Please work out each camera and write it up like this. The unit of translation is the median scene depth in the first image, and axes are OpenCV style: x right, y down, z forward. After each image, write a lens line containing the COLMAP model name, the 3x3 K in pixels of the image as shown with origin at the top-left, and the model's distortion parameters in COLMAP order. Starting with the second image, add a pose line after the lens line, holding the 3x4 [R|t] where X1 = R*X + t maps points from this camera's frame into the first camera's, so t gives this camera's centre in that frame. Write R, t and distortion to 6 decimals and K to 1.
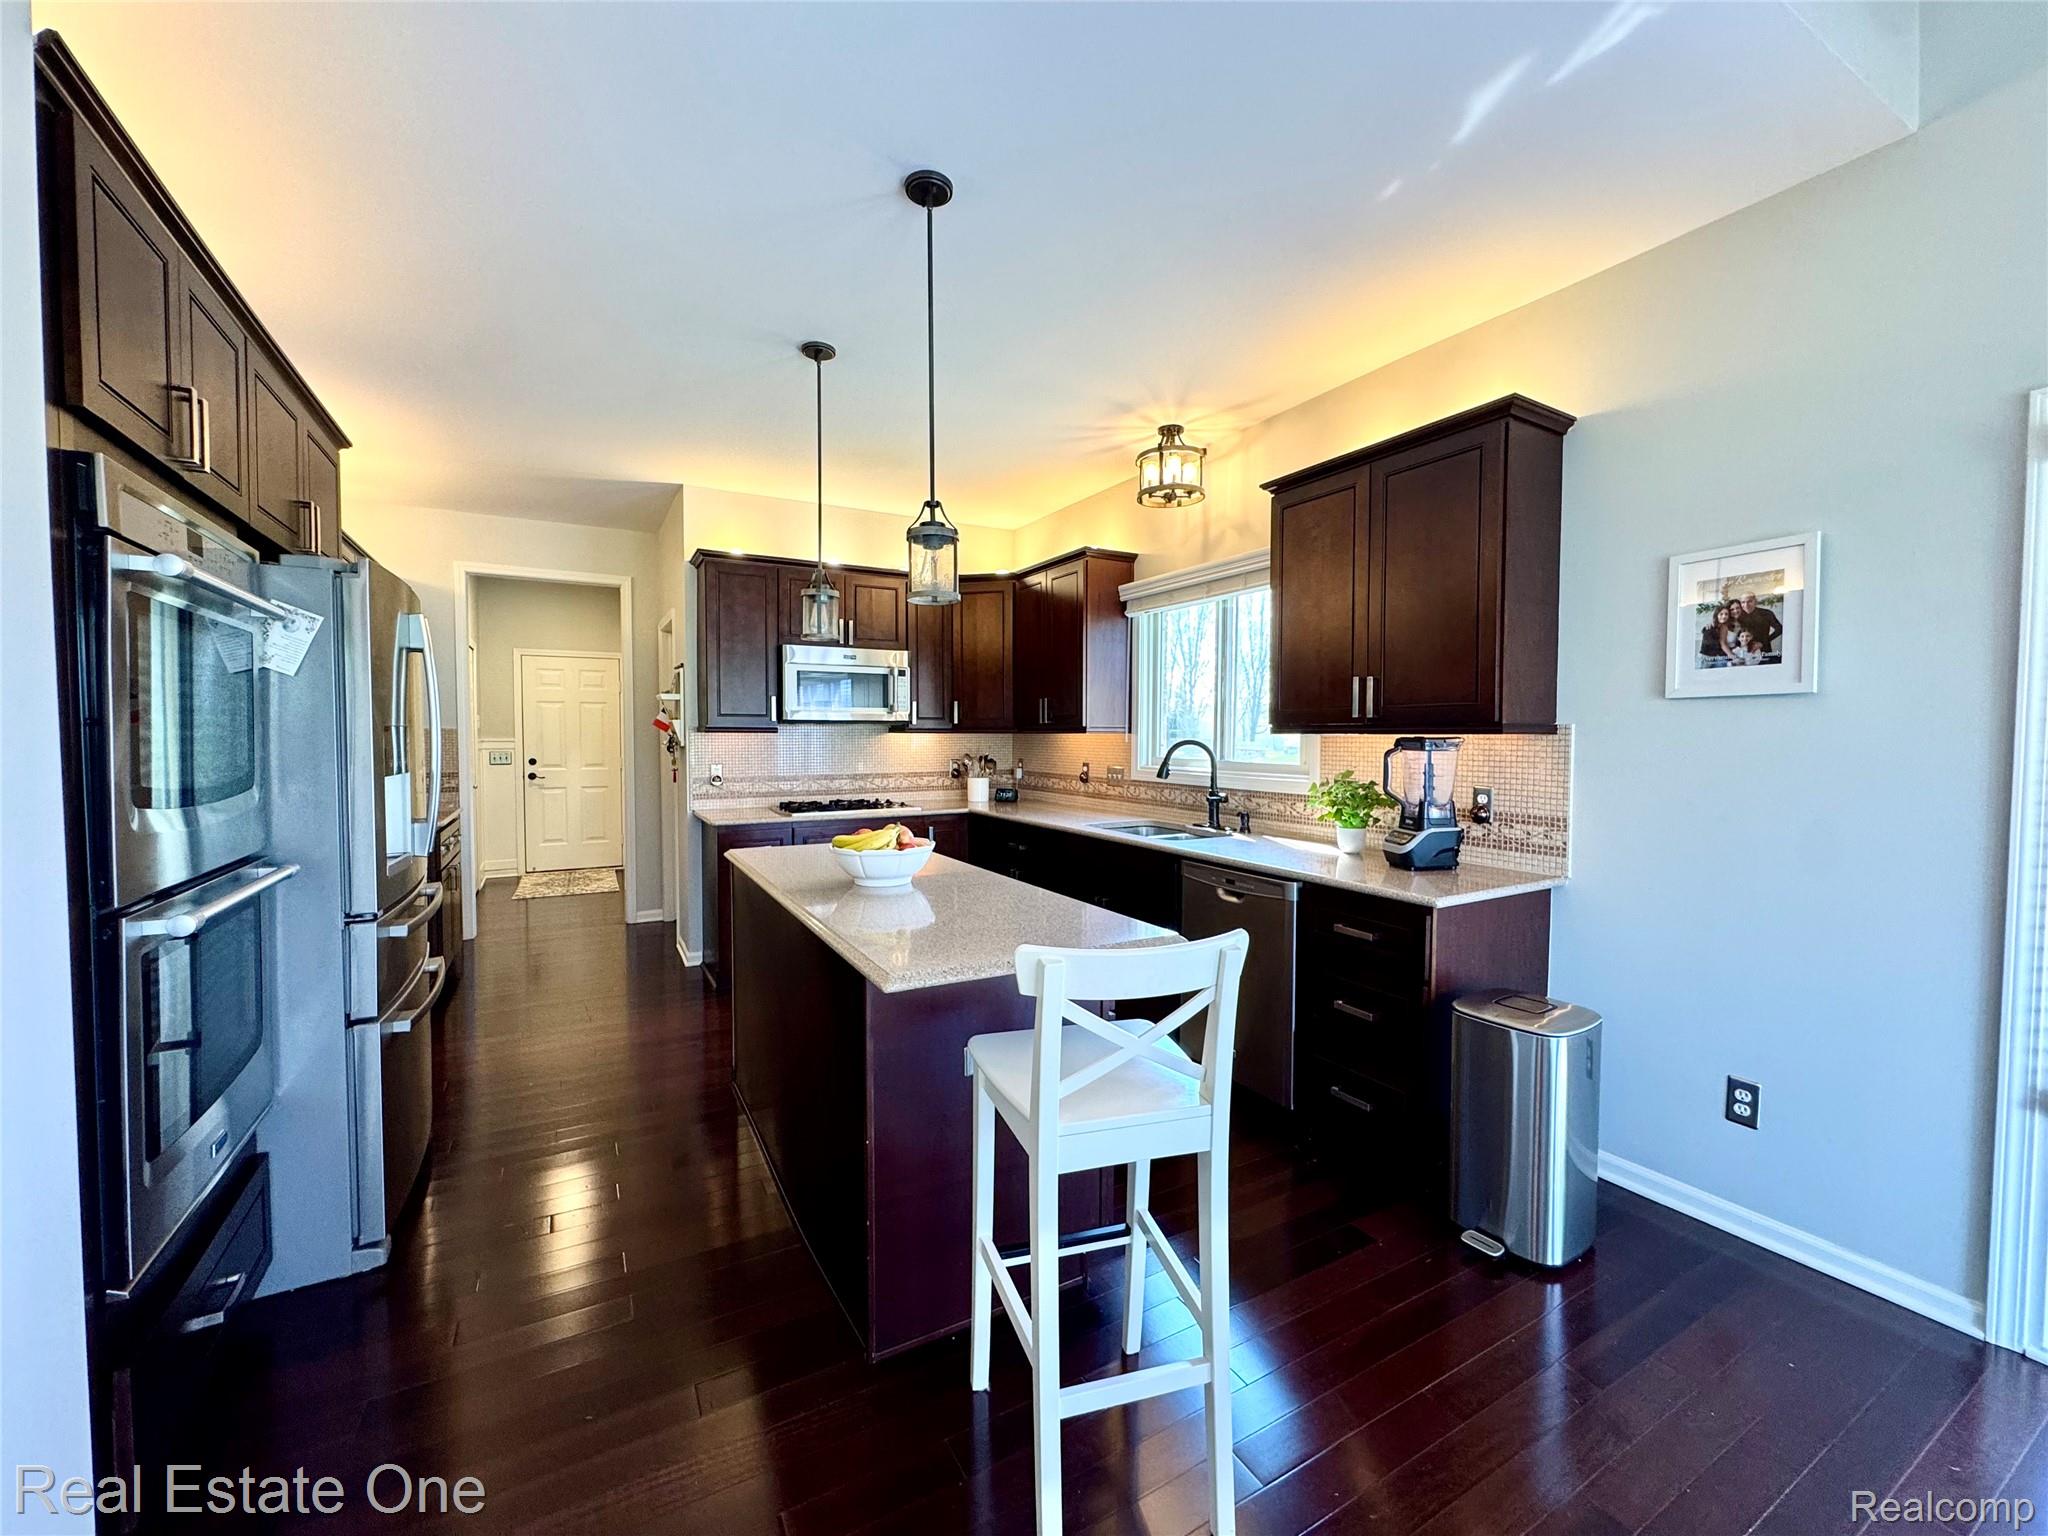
lens RADIAL K [[821.3, 0, 1025.2], [0, 821.3, 761.6], [0, 0, 1]] dist [-0.002951, 0.000527]
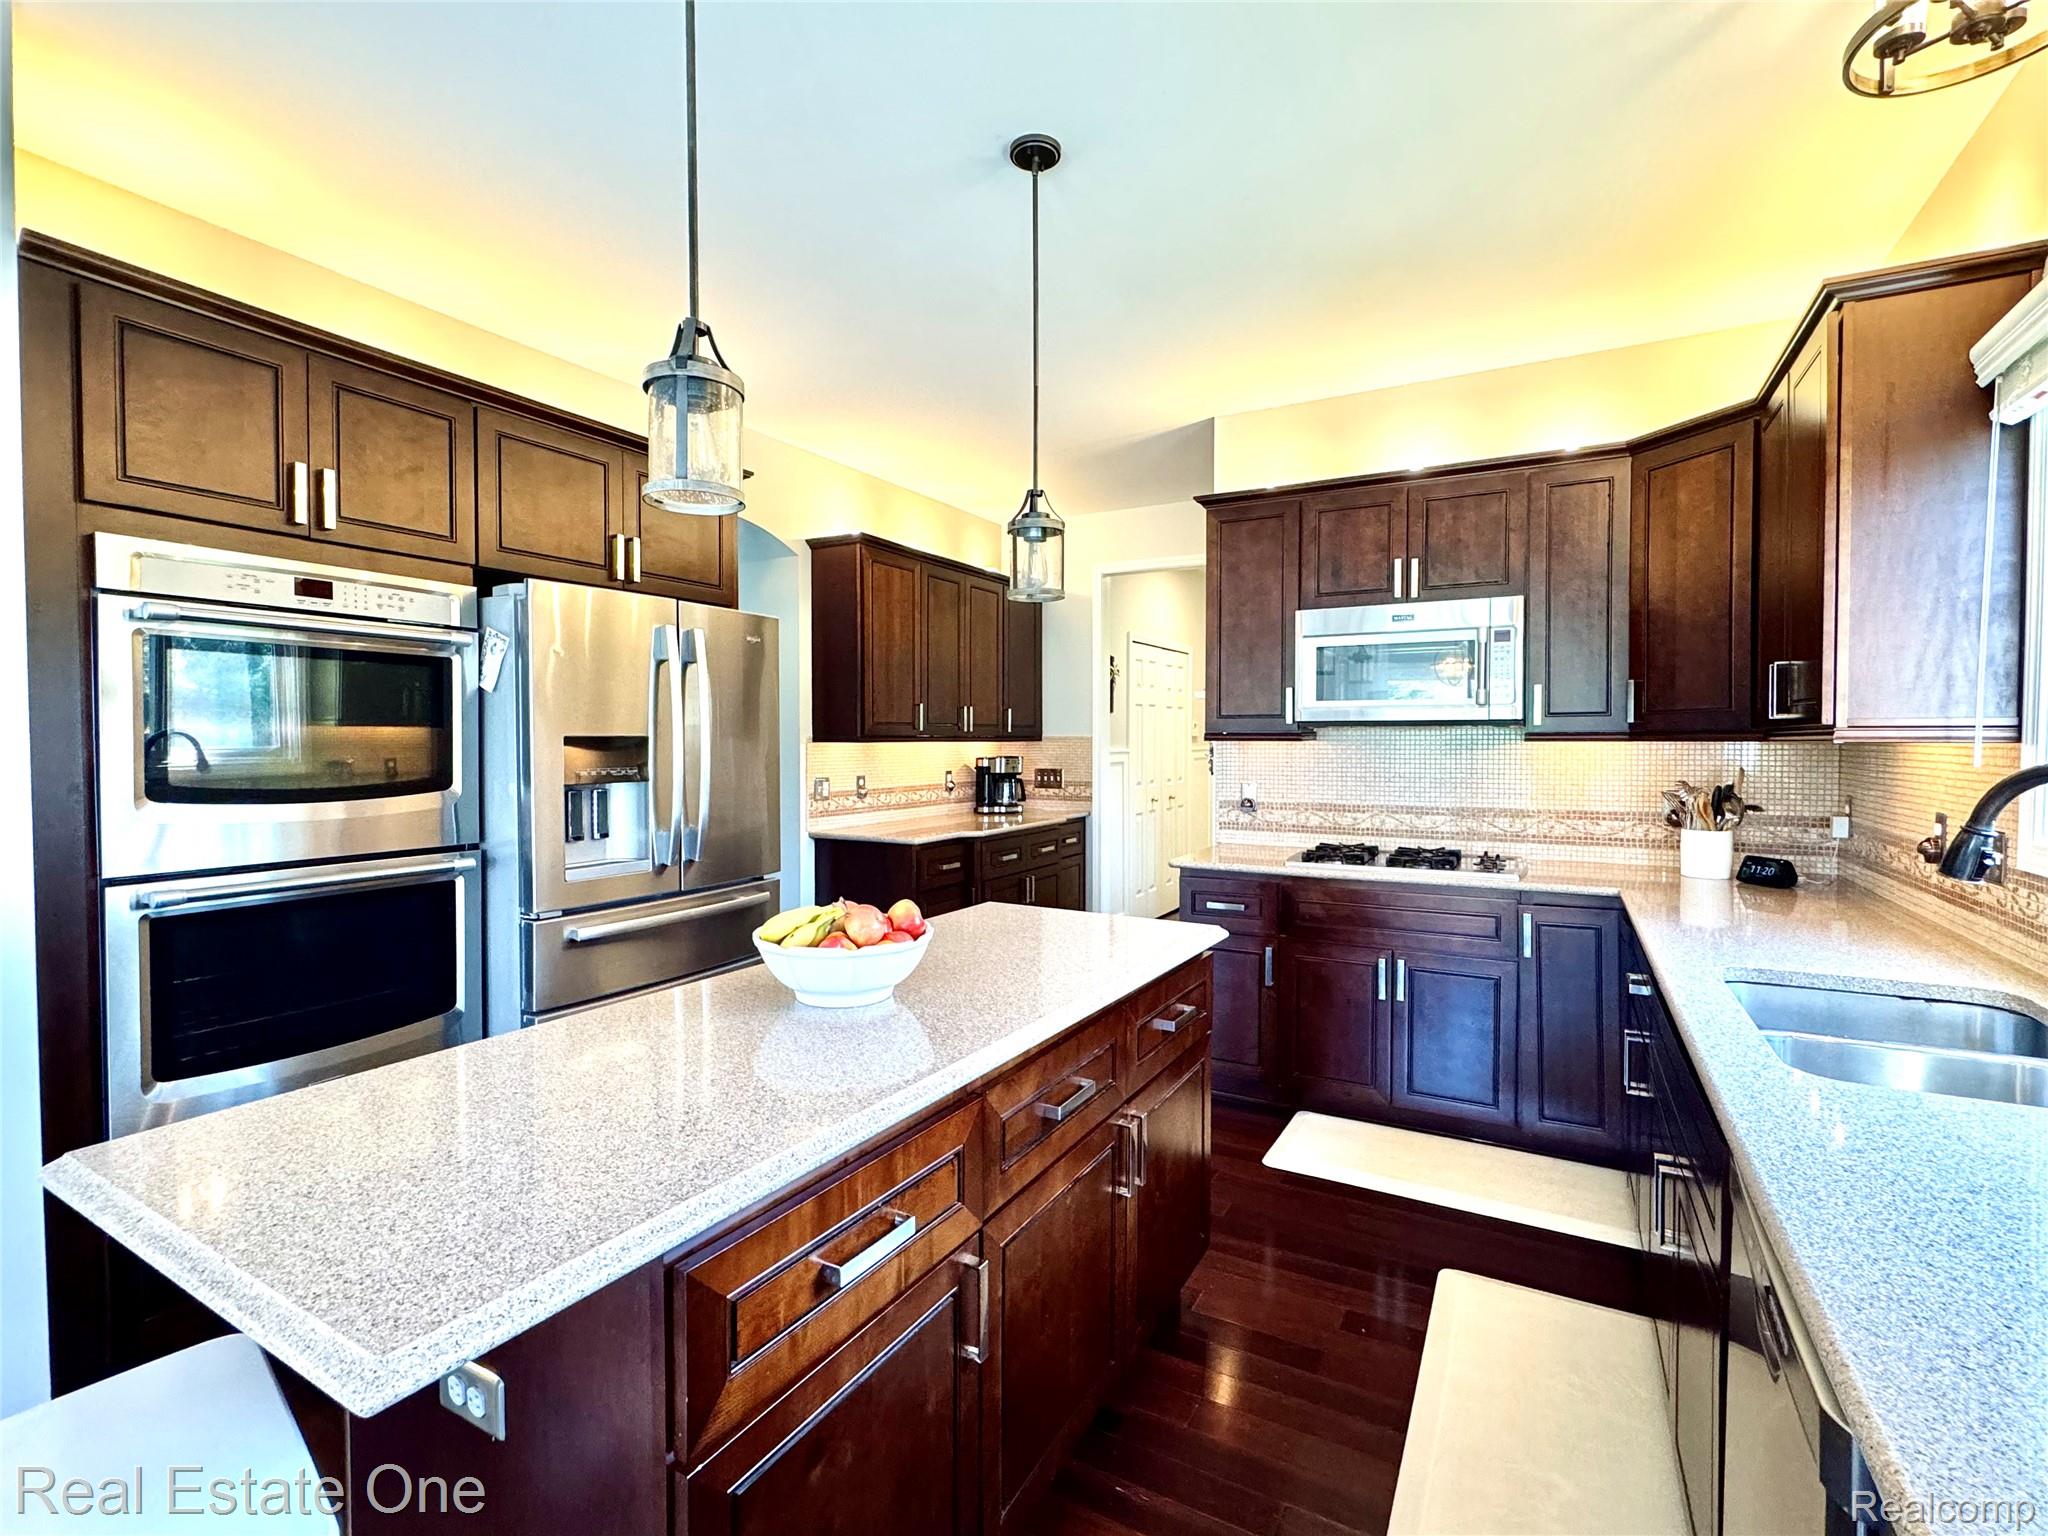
lens RADIAL K [[940.4, 0, 1027.9], [0, 940.4, 763.9], [0, 0, 1]] dist [0.001908, 0.000039]
pose [[0.522086, 0.021470, -0.852622, 0.236400], [-0.027226, 0.999593, 0.008499, -0.015844], [0.852458, 0.018776, 0.522458, 0.379778]]
